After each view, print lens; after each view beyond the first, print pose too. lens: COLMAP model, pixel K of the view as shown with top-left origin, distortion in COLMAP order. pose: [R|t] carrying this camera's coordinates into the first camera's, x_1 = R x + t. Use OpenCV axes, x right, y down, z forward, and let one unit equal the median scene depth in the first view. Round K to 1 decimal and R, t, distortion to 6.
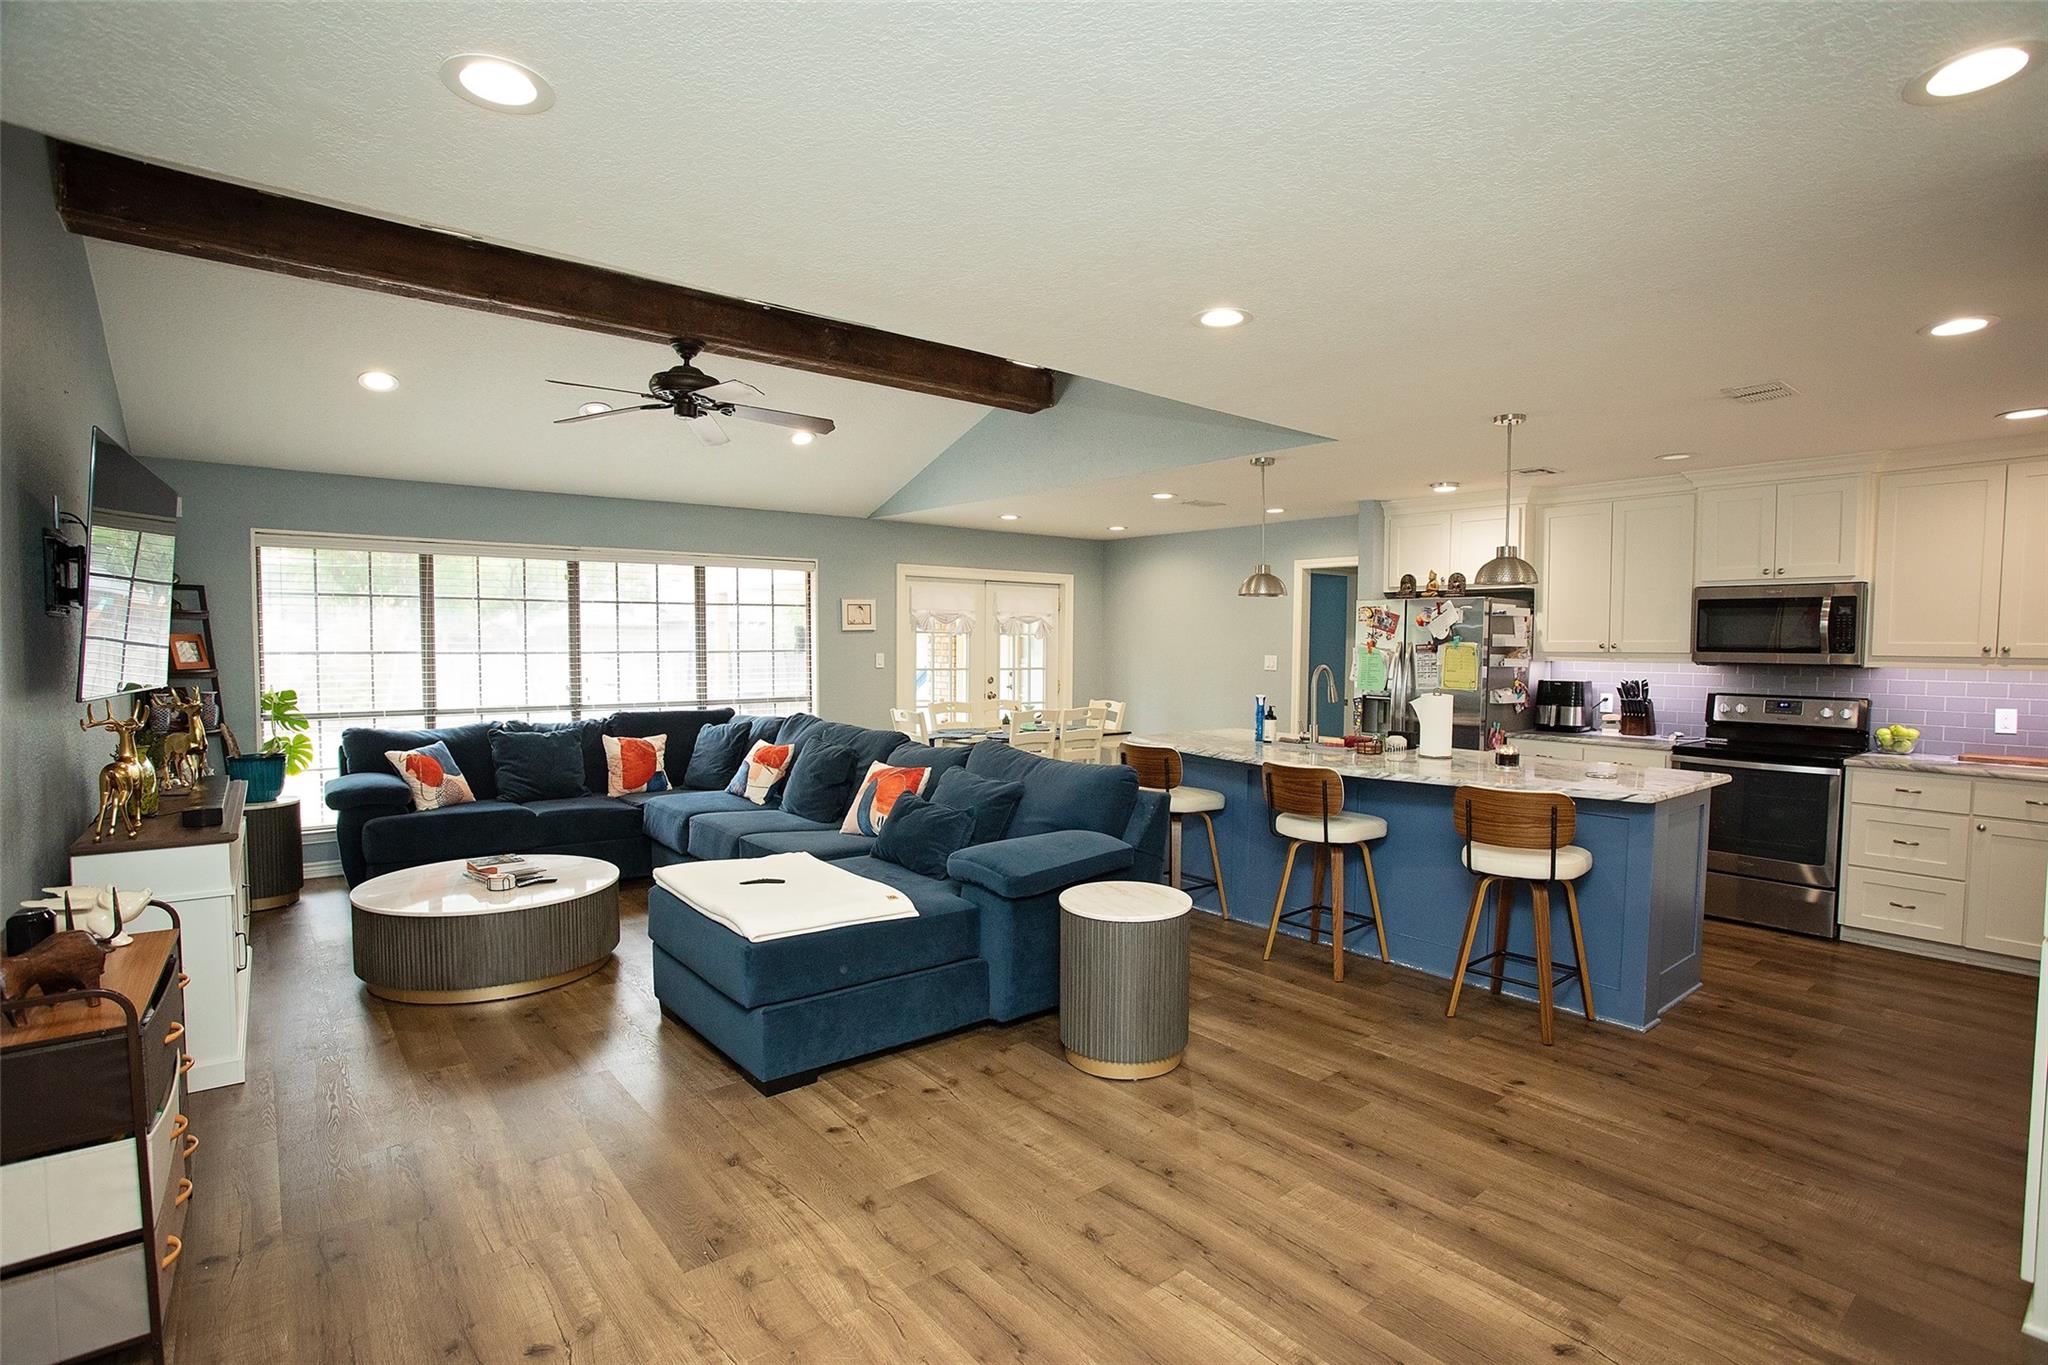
lens RADIAL K [[992.9, 0, 1026.5], [0, 992.9, 687.9], [0, 0, 1]] dist [-0.065493, 0.026233]
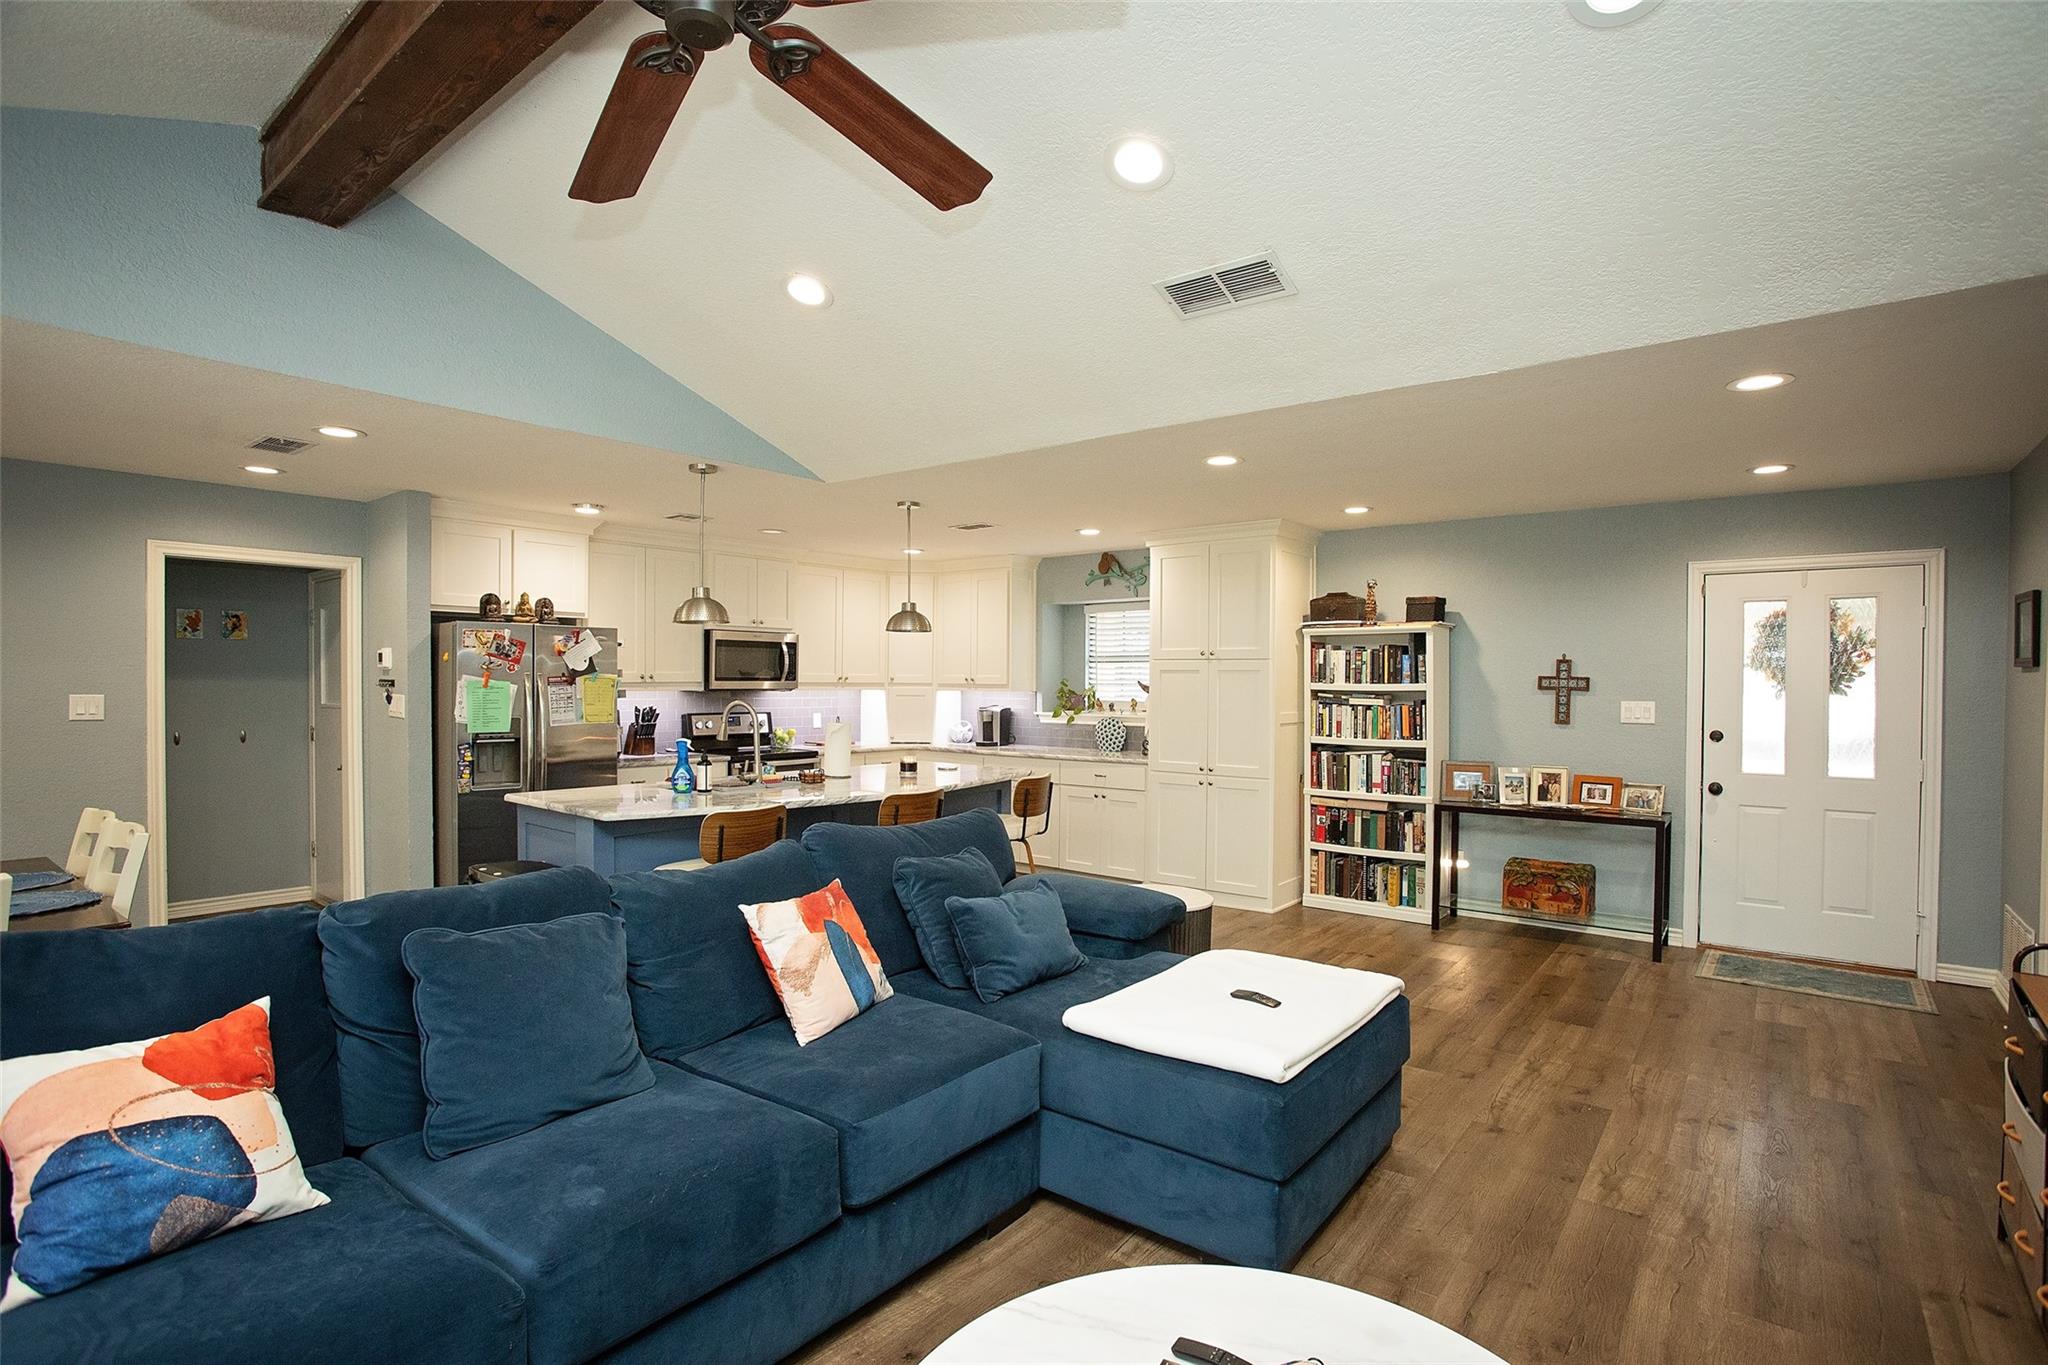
lens RADIAL K [[992.9, 0, 1025.9], [0, 992.9, 694.7], [0, 0, 1]] dist [-0.065493, 0.026233]
pose [[-0.223196, -0.023415, 0.974492, -0.631715], [0.036797, 0.998796, 0.032427, -0.045465], [-0.974079, 0.043096, -0.222065, 0.870459]]
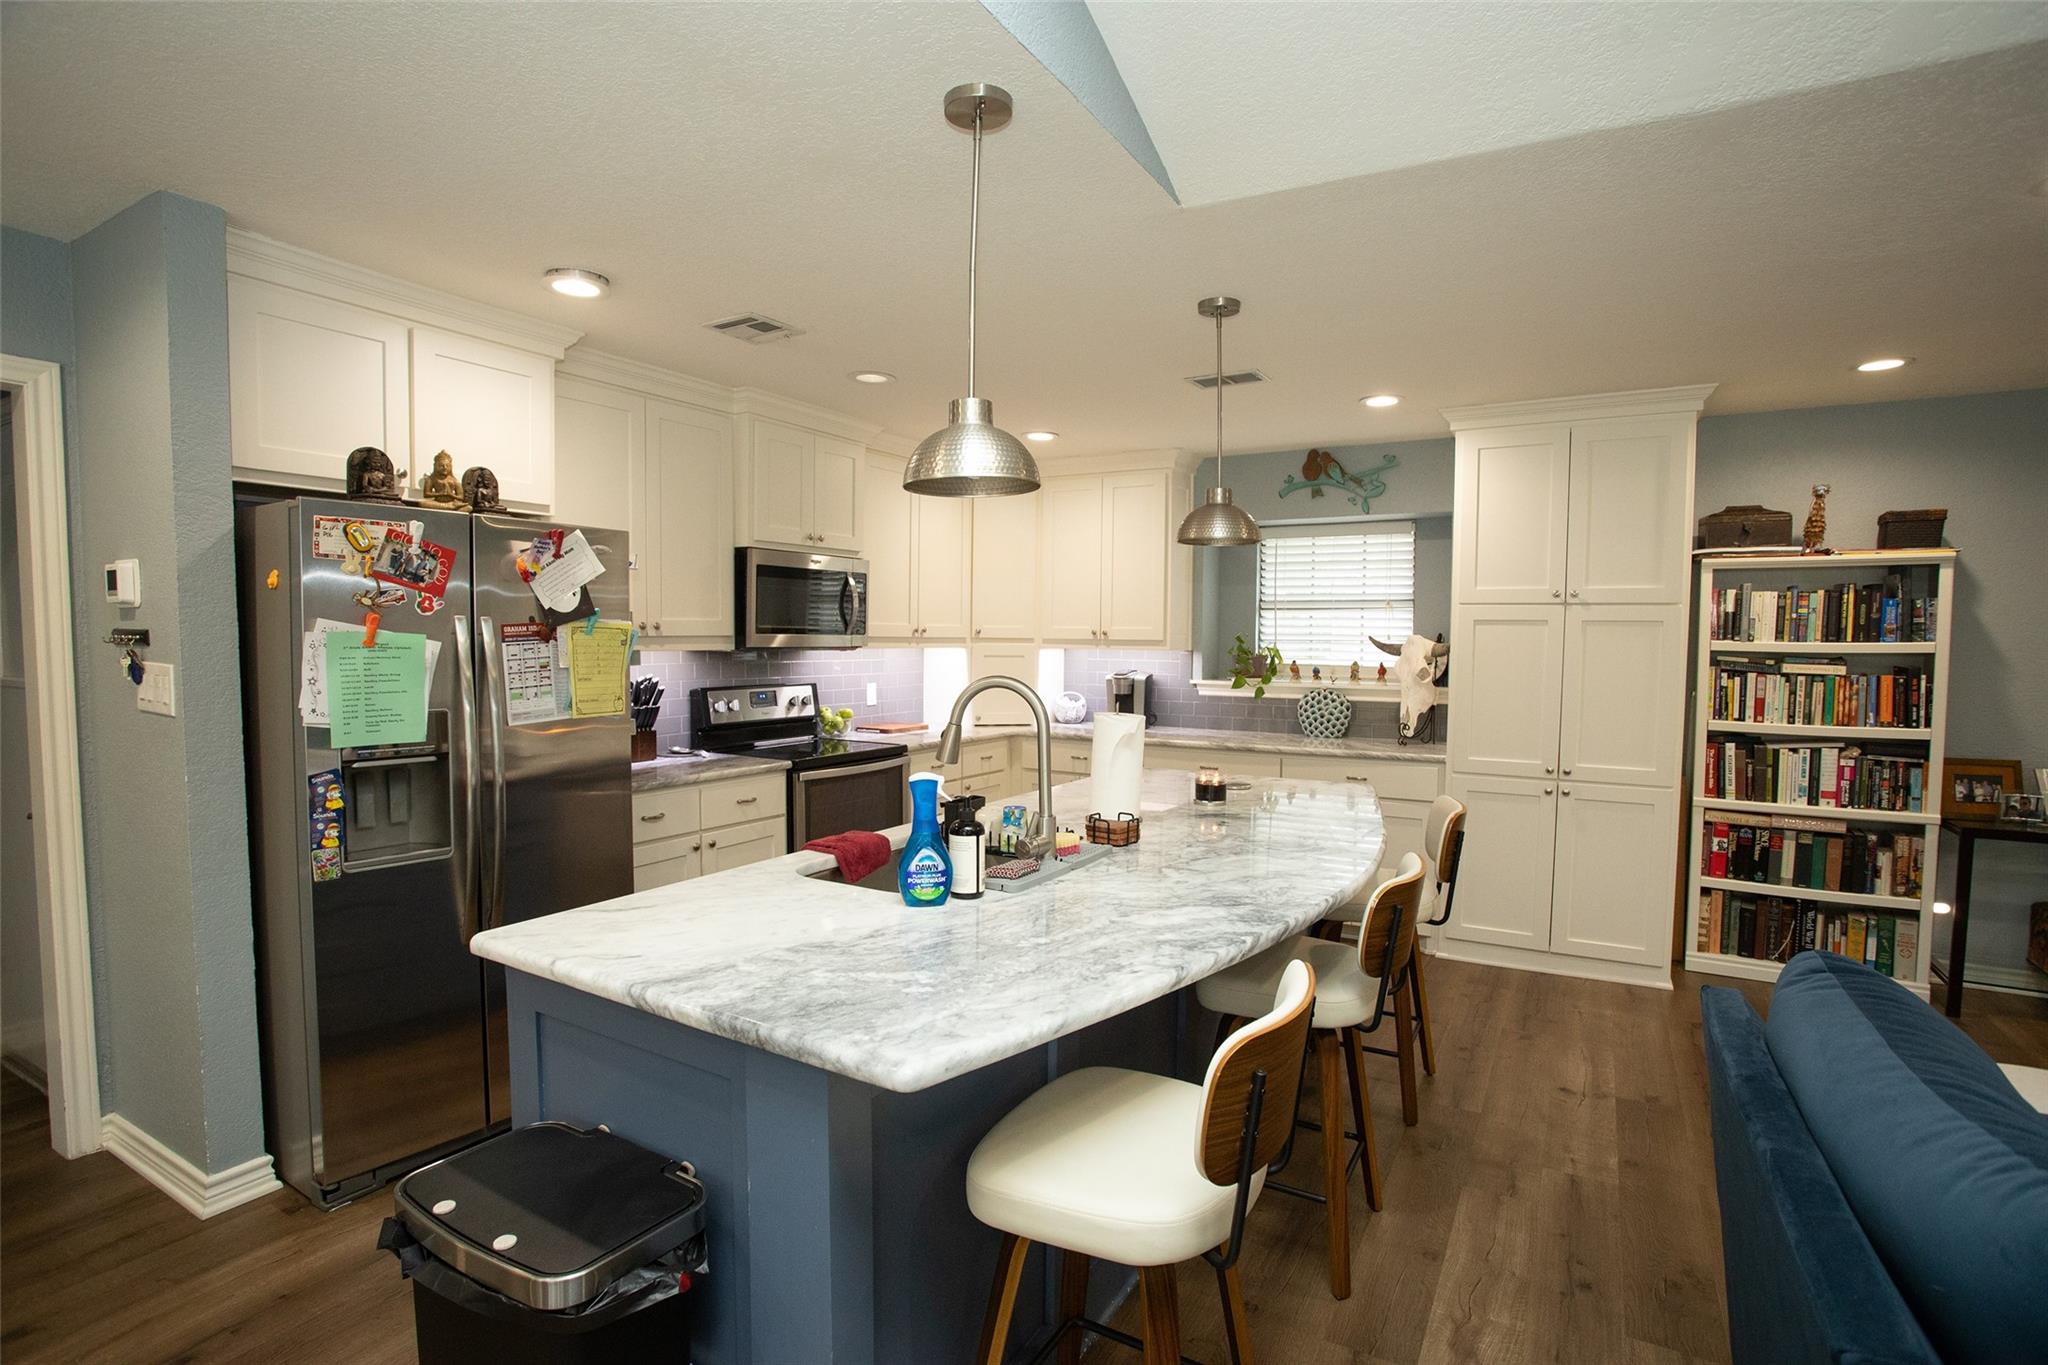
lens RADIAL K [[992.9, 0, 1030.4], [0, 992.9, 689.4], [0, 0, 1]] dist [-0.065493, 0.026233]
pose [[-0.361196, -0.060649, 0.930515, -0.098201], [0.031551, 0.996516, 0.077197, -0.046237], [-0.931956, 0.057242, -0.358024, 1.052596]]
